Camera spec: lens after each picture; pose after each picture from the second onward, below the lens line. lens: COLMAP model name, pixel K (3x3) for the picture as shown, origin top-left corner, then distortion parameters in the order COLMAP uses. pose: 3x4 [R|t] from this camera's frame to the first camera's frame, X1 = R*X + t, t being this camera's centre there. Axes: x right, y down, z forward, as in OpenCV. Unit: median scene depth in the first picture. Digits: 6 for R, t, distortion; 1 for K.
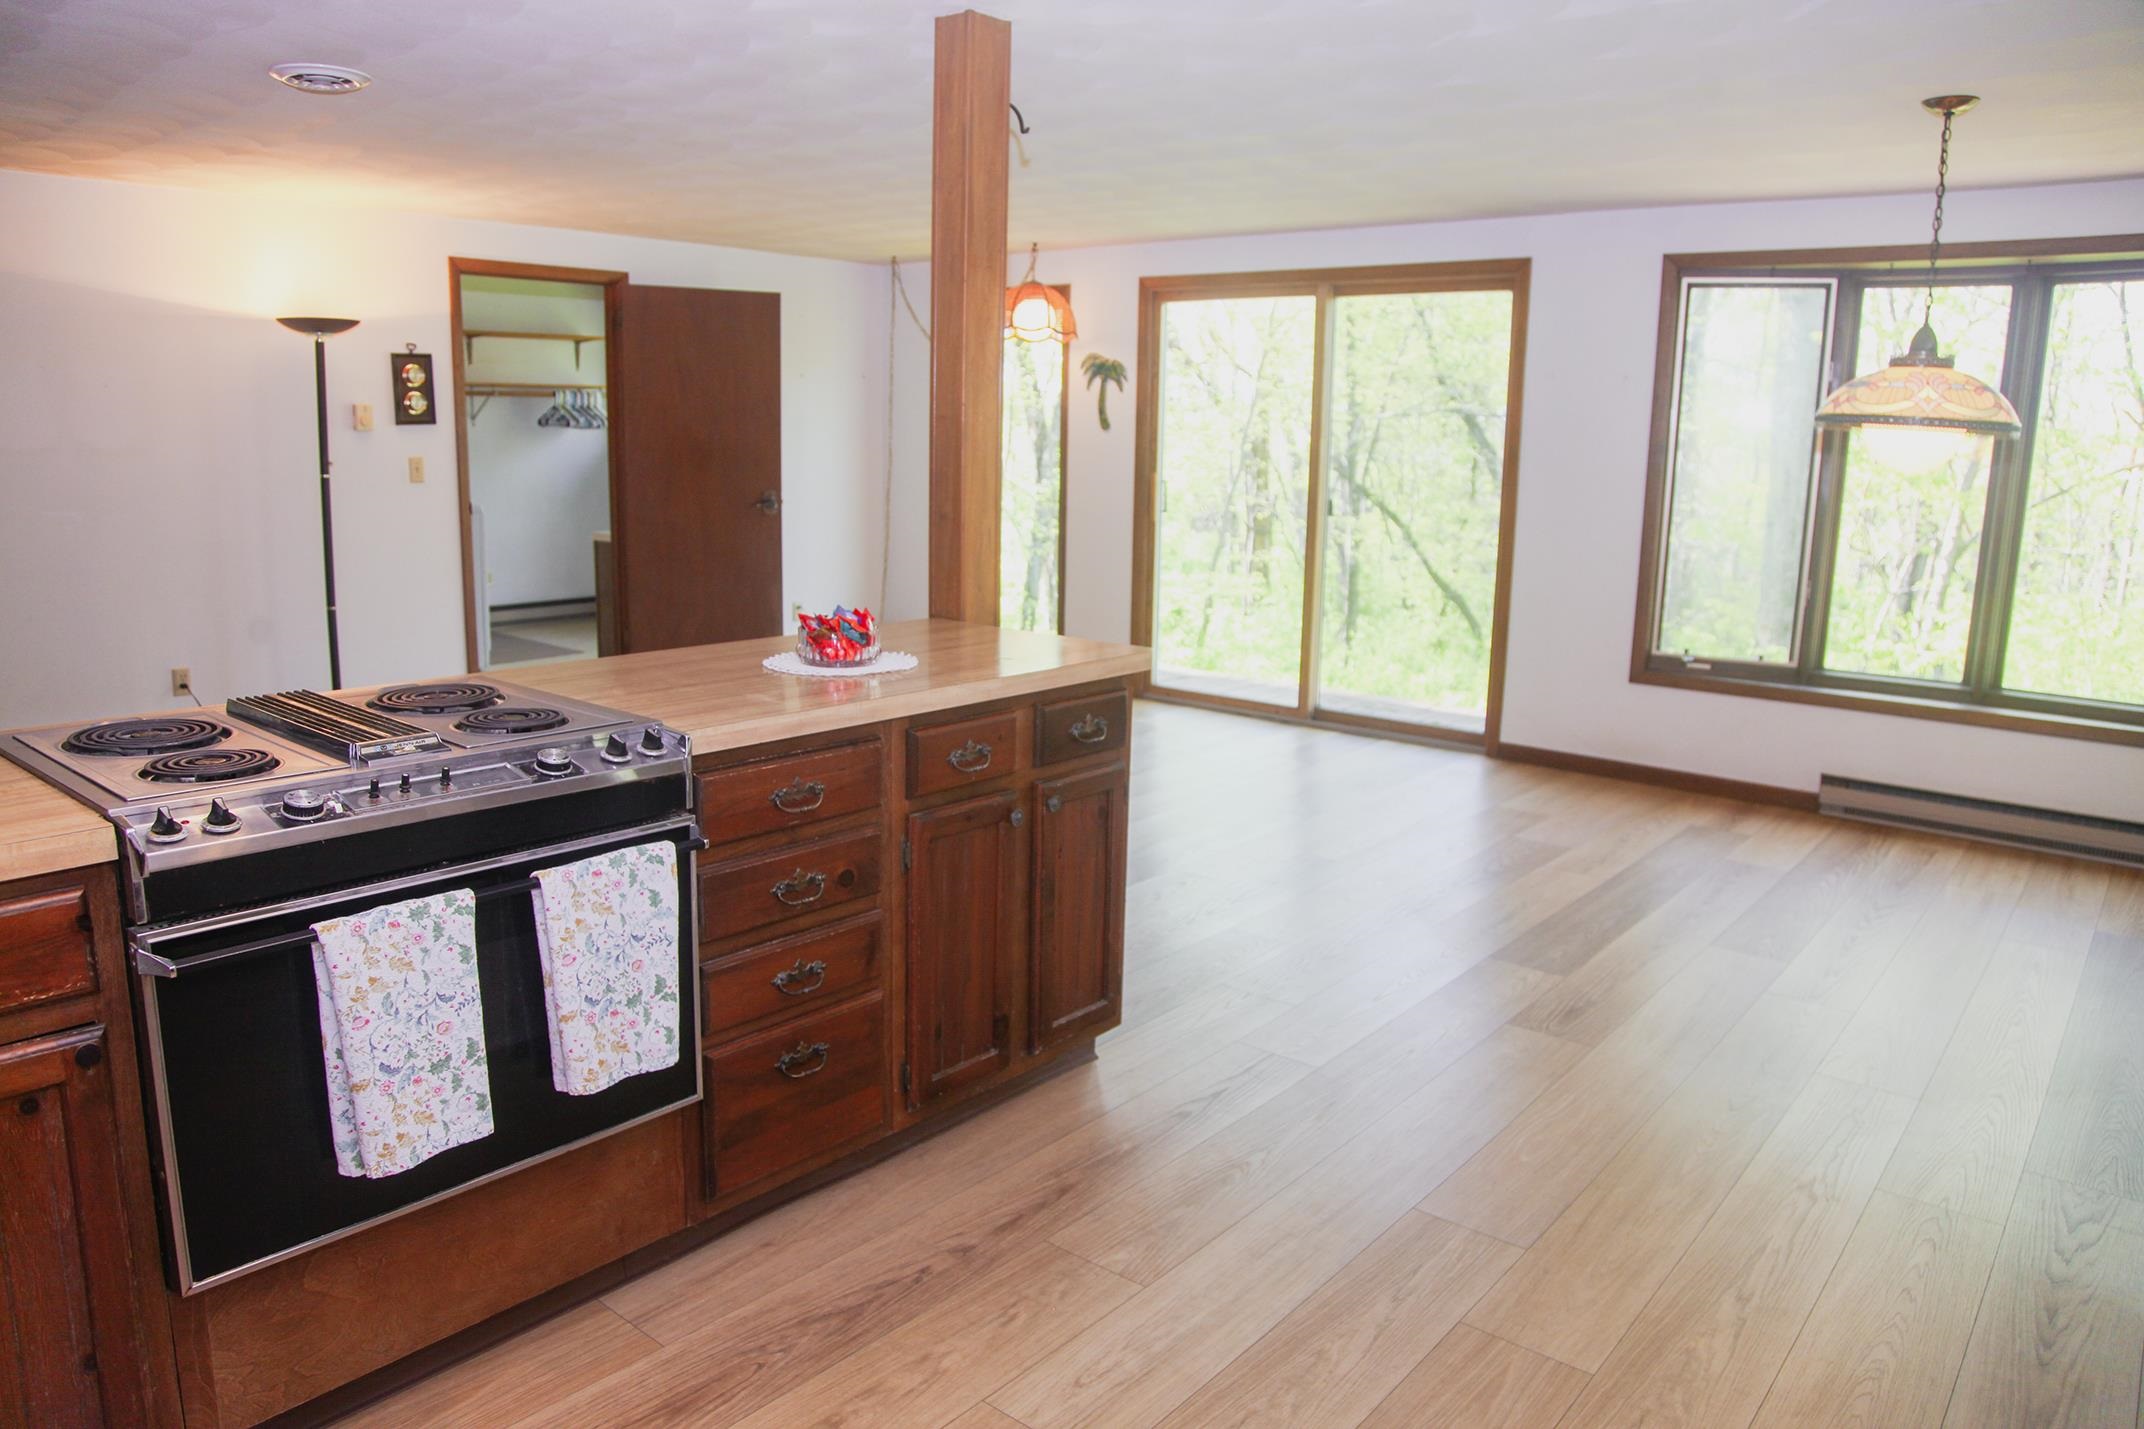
lens RADIAL K [[1459.7, 0, 1074.2], [0, 1459.7, 727.7], [0, 0, 1]] dist [-0.122658, 0.065612]
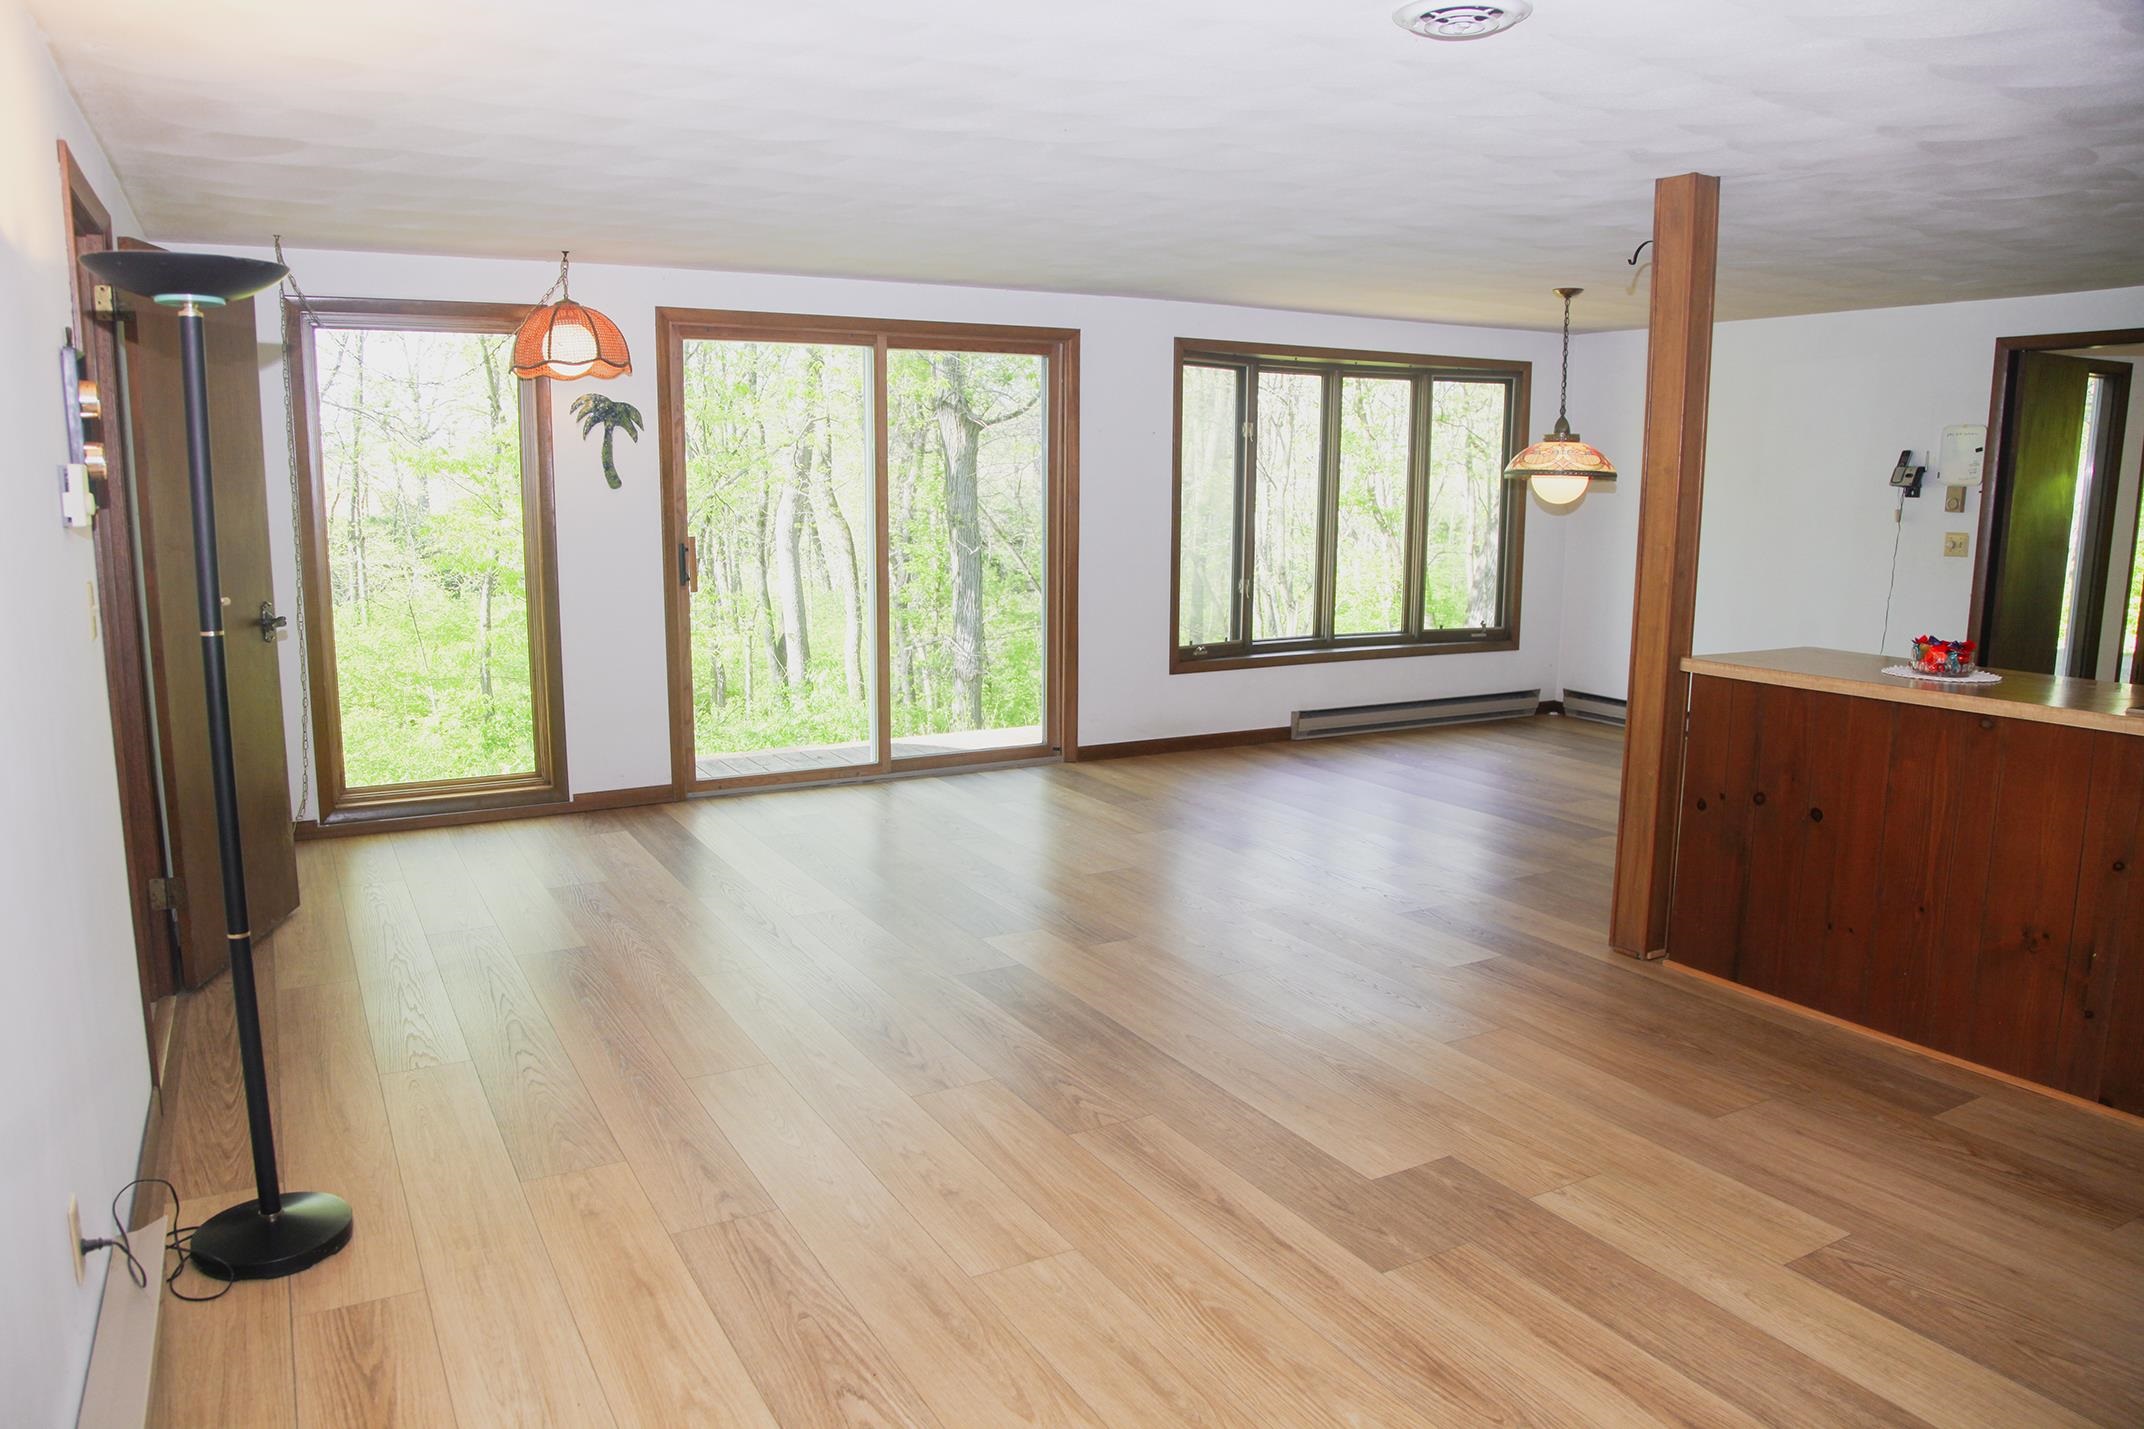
lens RADIAL K [[1459.7, 0, 1074.2], [0, 1459.7, 727.7], [0, 0, 1]] dist [-0.122658, 0.065612]
pose [[0.362609, -0.175997, 0.915172, -0.854115], [0.187726, 0.975671, 0.113251, -0.152243], [-0.912838, 0.130736, 0.386826, 0.610798]]
